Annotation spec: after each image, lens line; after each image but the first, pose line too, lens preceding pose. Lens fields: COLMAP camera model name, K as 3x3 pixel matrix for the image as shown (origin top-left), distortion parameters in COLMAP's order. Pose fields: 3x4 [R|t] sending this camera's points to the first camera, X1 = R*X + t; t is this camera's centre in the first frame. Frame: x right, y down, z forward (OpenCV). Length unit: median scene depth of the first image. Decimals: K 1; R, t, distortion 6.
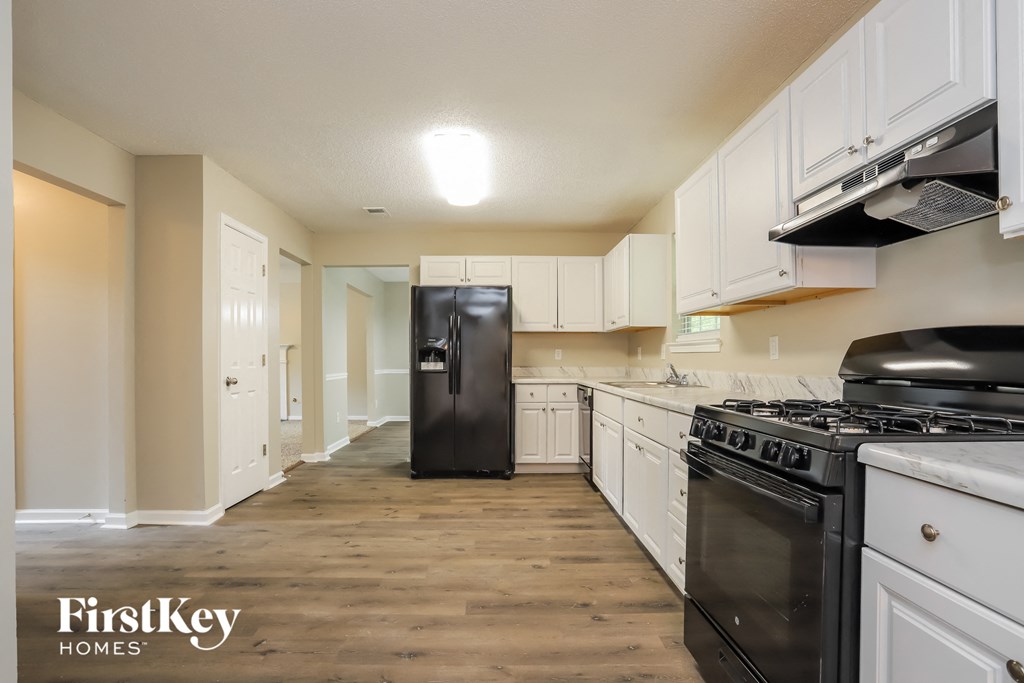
lens RADIAL K [[507.1, 0, 513.8], [0, 507.1, 355.9], [0, 0, 1]] dist [-0.070041, 0.033995]
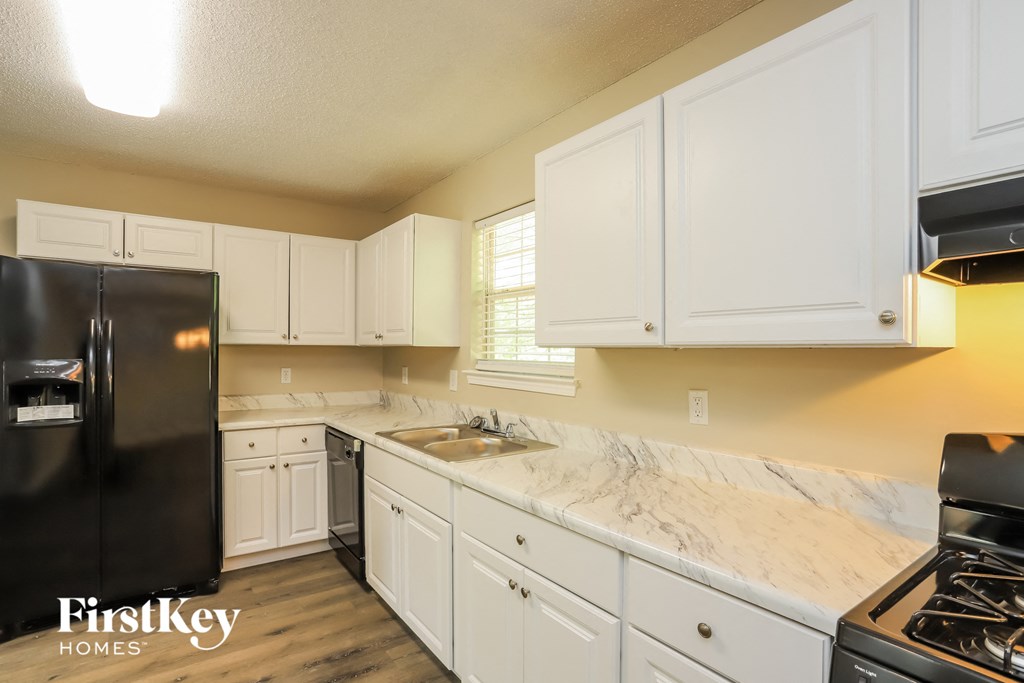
lens RADIAL K [[507.1, 0, 513.8], [0, 507.1, 355.9], [0, 0, 1]] dist [-0.070041, 0.033995]
pose [[0.831372, 0.001797, 0.555713, -0.038606], [-0.010848, 0.999857, 0.012996, -0.048694], [-0.555610, -0.016833, 0.831272, 0.297893]]
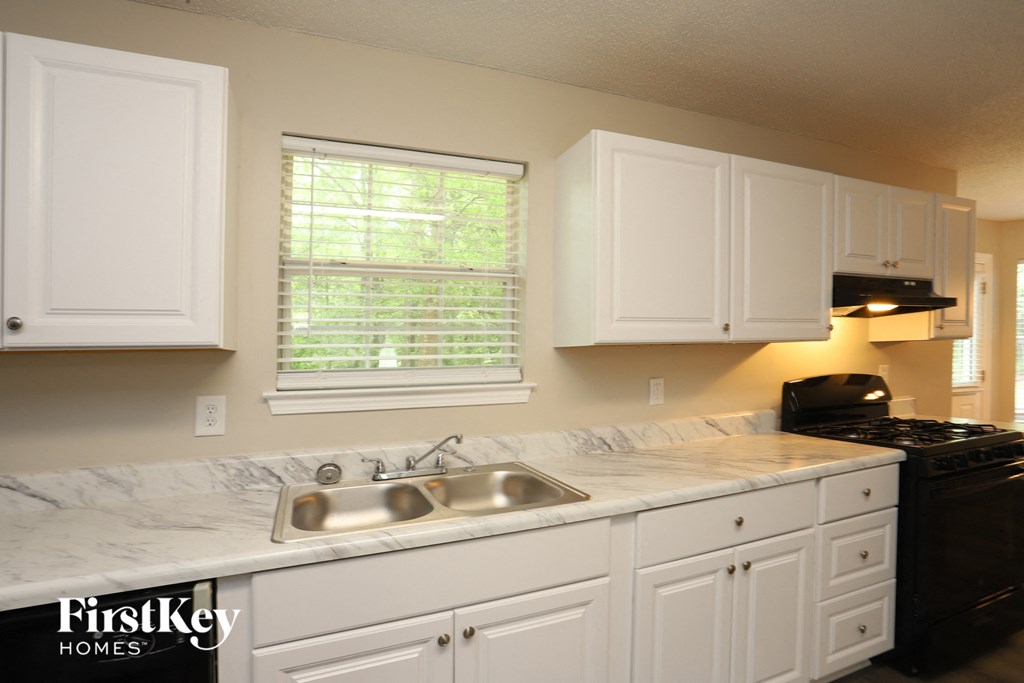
lens RADIAL K [[507.1, 0, 513.8], [0, 507.1, 355.9], [0, 0, 1]] dist [-0.070041, 0.033995]
pose [[-0.339435, 0.012425, 0.940547, -0.124266], [0.021451, 0.999755, -0.005466, -0.041472], [-0.940385, 0.018321, -0.339618, 0.814725]]
